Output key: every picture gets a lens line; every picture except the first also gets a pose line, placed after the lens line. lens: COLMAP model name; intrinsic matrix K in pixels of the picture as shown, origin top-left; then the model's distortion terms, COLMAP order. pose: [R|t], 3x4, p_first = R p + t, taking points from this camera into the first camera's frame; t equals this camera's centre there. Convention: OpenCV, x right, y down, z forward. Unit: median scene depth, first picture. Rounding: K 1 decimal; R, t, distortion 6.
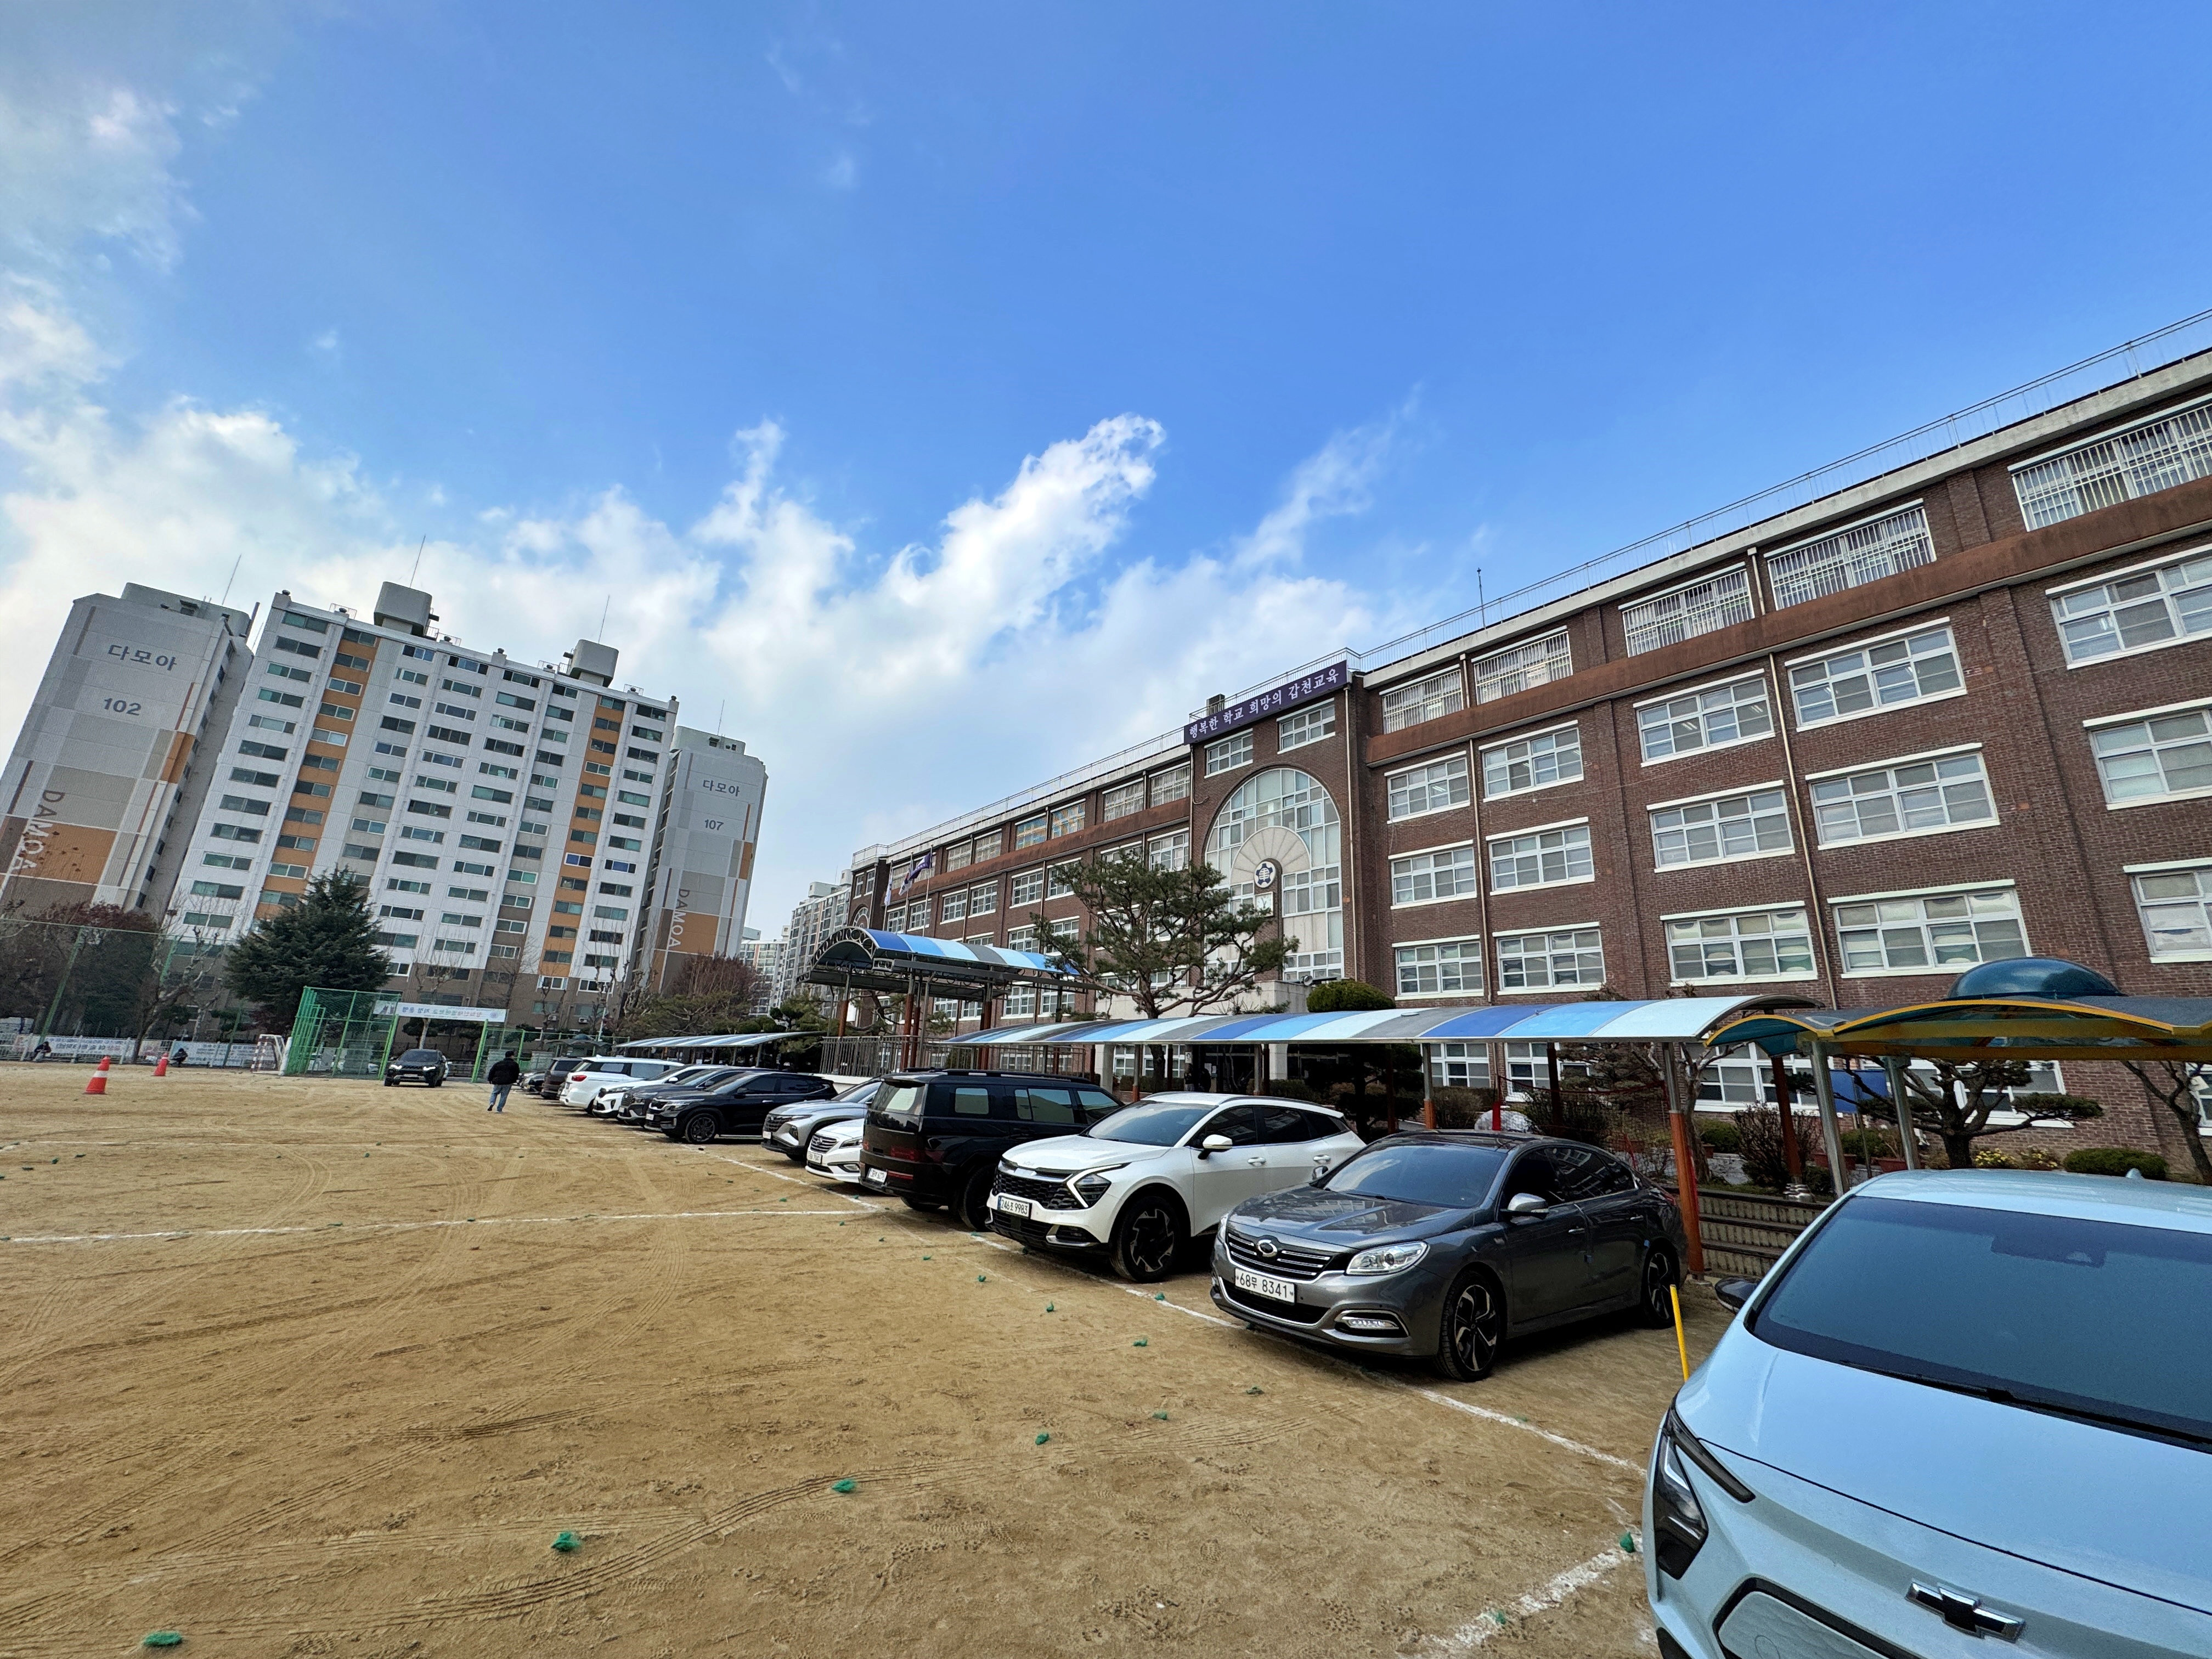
lens RADIAL K [[891.7, 0, 1095.6], [0, 891.7, 850.7], [0, 0, 1]] dist [0.003462, 0.000151]
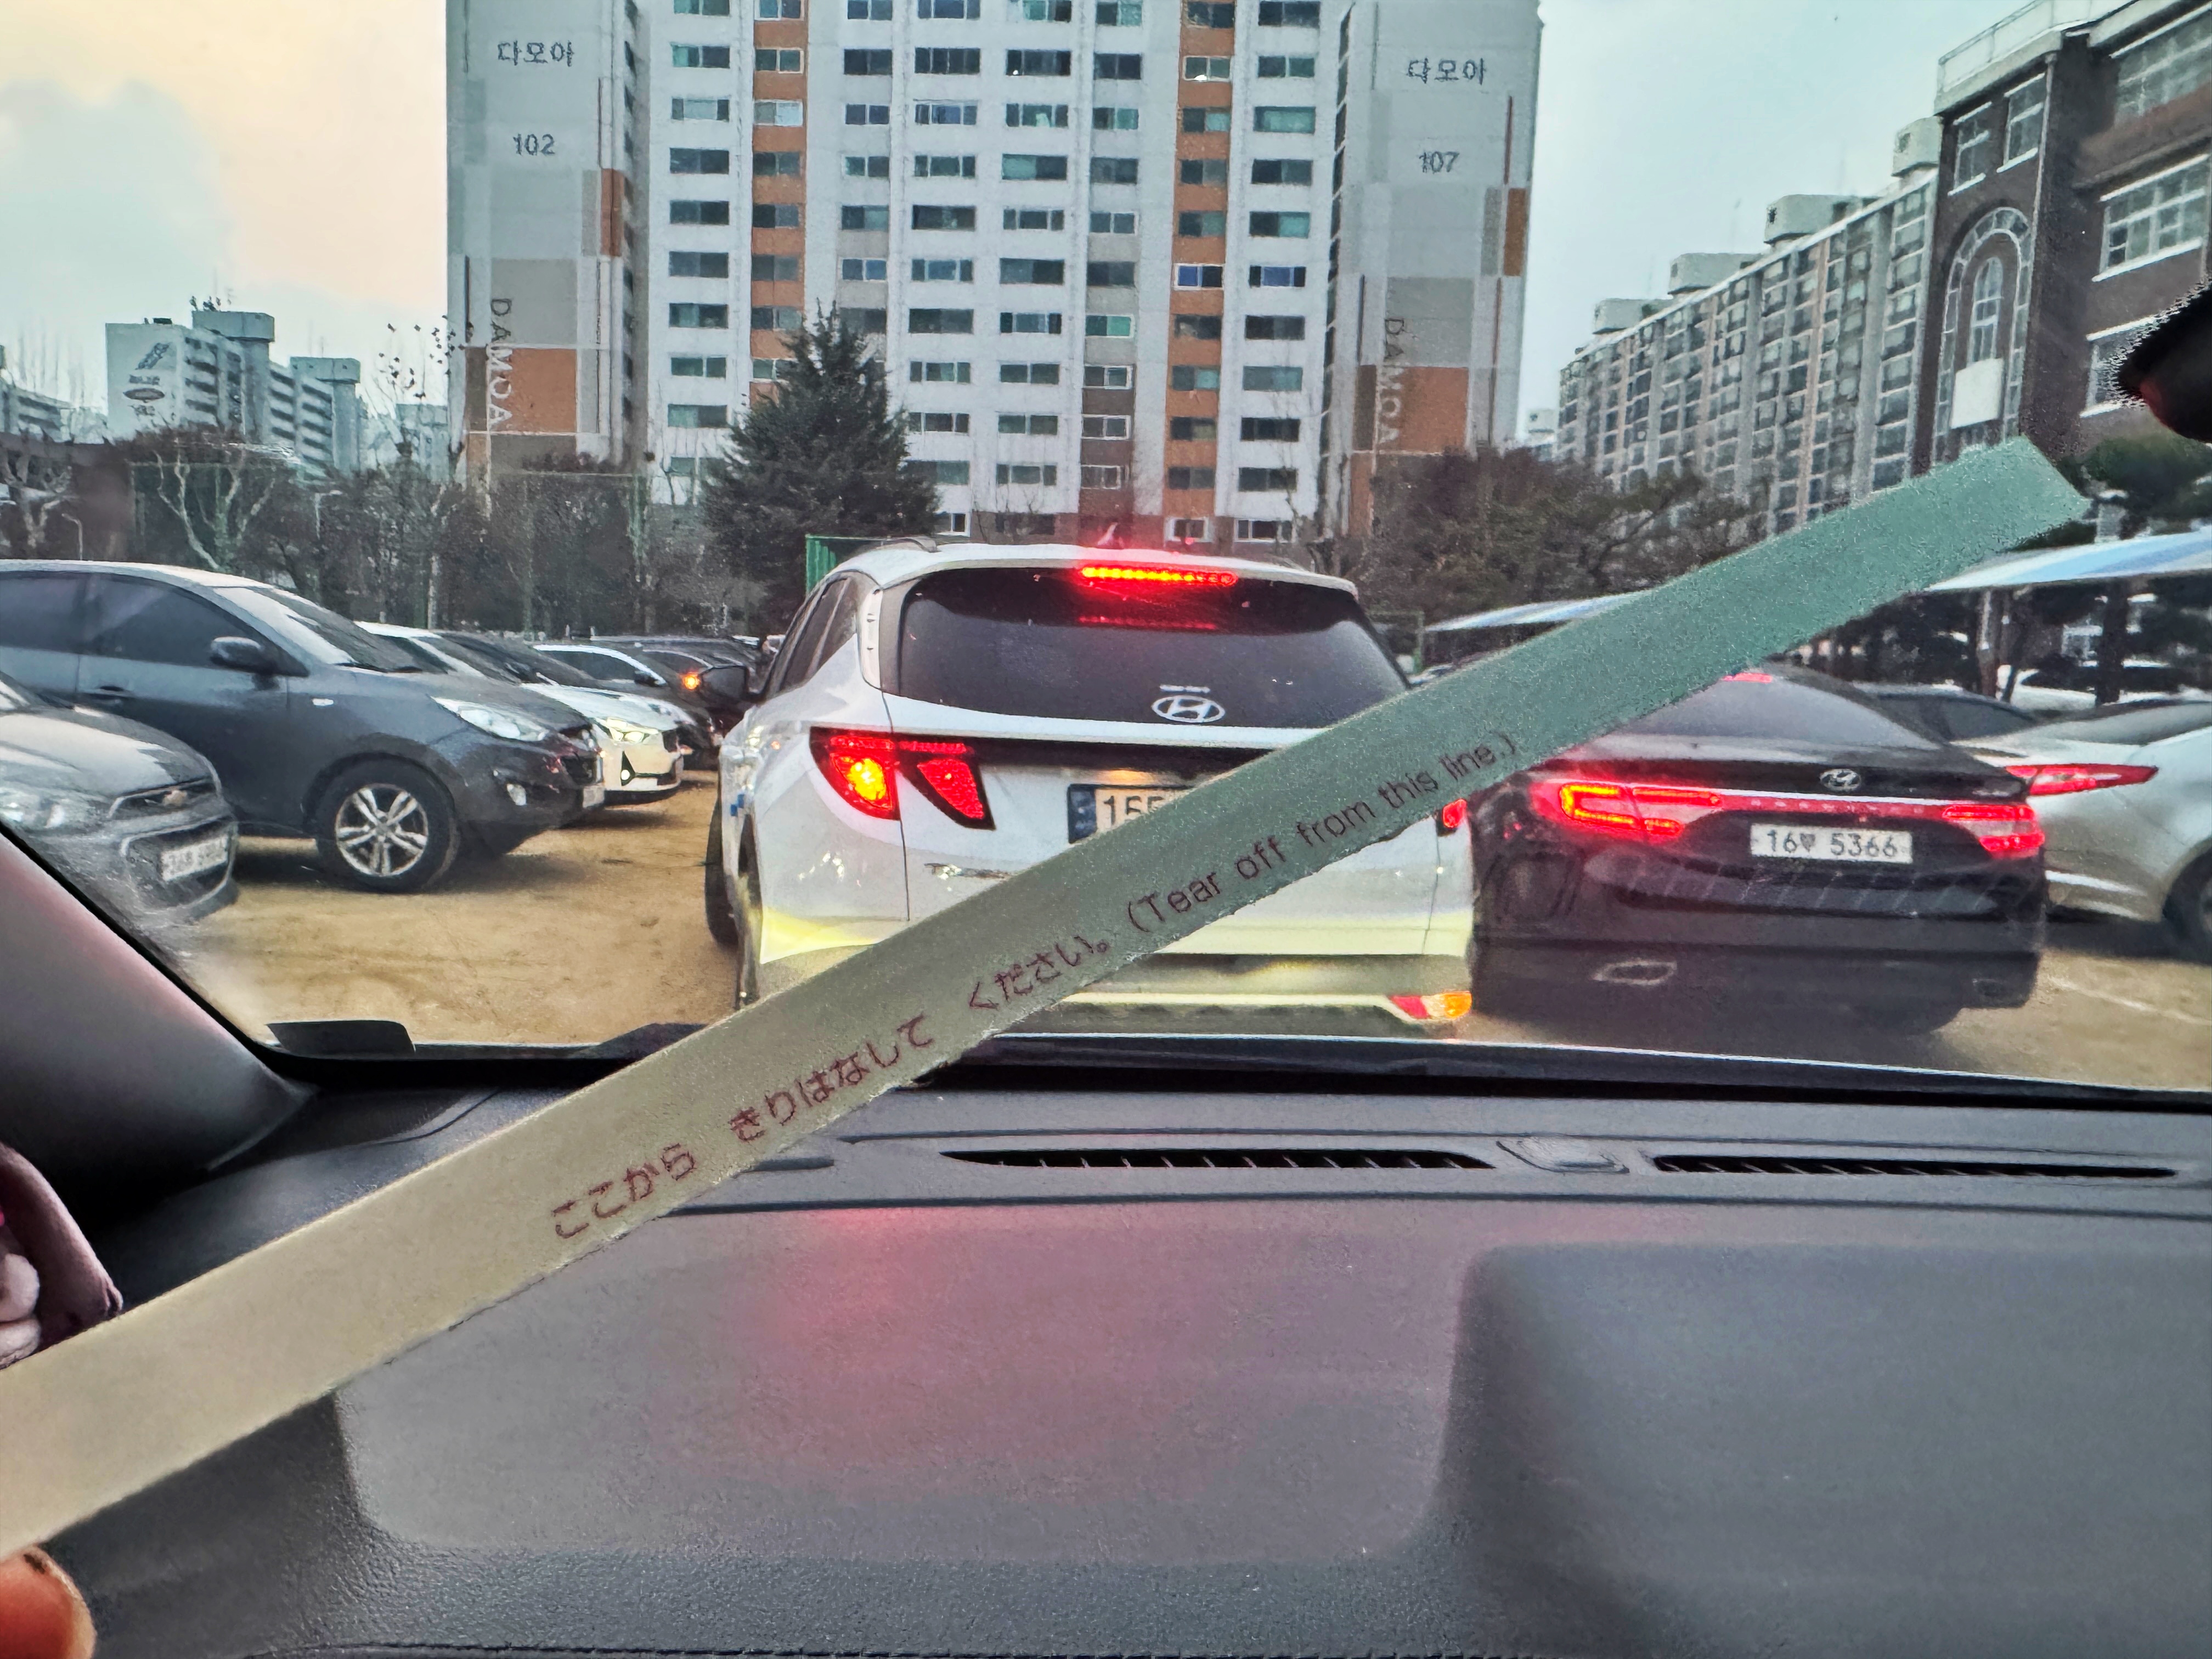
lens RADIAL K [[1537.7, 0, 1098.9], [0, 1537.7, 835.5], [0, 0, 1]] dist [0.071330, 0.006022]
pose [[0.842813, 0.033293, -0.537176, -0.155342], [0.148969, 0.944660, 0.292277, 0.043739], [0.517180, -0.326357, 0.791212, 0.191583]]
